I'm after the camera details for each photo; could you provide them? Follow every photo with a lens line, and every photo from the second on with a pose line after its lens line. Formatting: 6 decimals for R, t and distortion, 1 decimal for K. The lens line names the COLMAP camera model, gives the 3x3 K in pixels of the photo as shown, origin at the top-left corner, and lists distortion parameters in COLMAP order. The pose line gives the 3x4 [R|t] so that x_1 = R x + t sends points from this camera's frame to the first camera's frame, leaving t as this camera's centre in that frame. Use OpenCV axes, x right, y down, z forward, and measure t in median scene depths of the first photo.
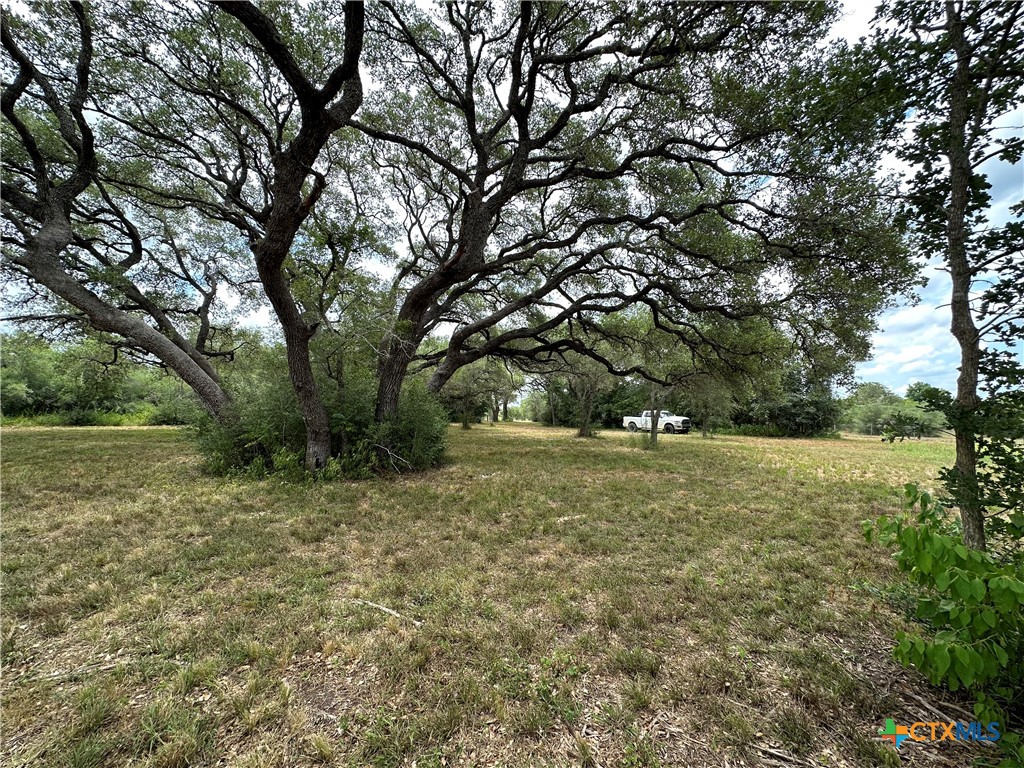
lens RADIAL K [[412.1, 0, 508.8], [0, 412.1, 385.2], [0, 0, 1]] dist [0.000501, 0.000033]
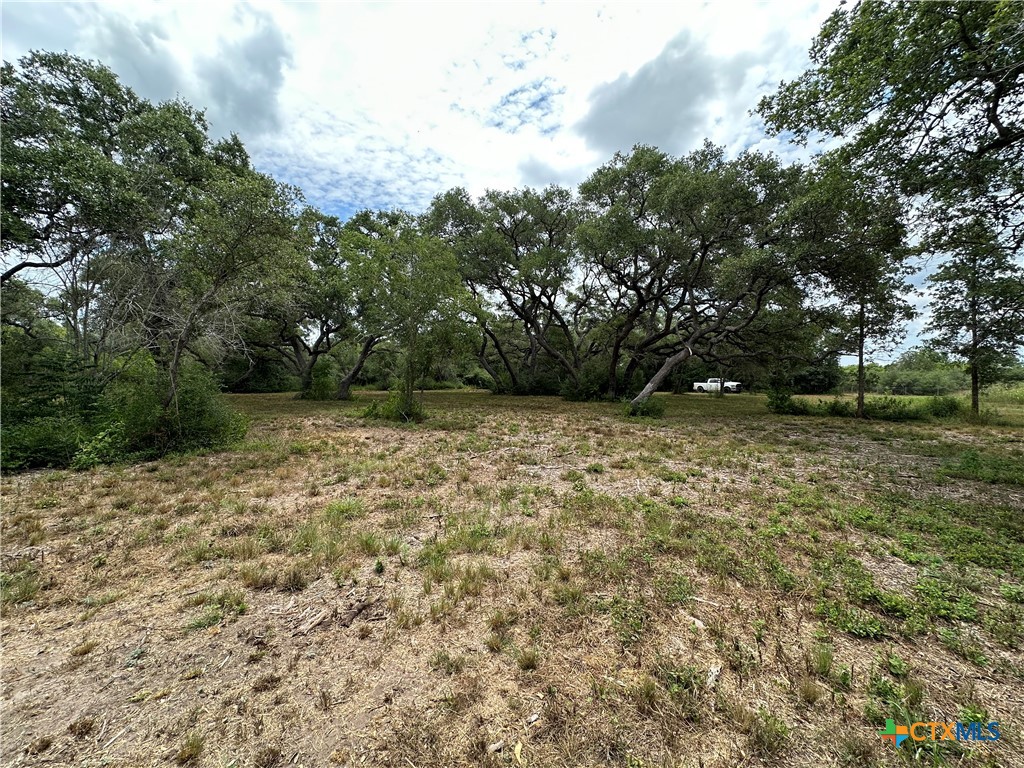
lens RADIAL K [[412.1, 0, 515.8], [0, 412.1, 383.1], [0, 0, 1]] dist [0.000501, 0.000033]
pose [[0.996207, -0.009442, -0.086504, -0.261042], [0.015603, 0.997367, 0.070824, -0.040974], [0.085608, -0.071905, 0.993731, -0.585504]]
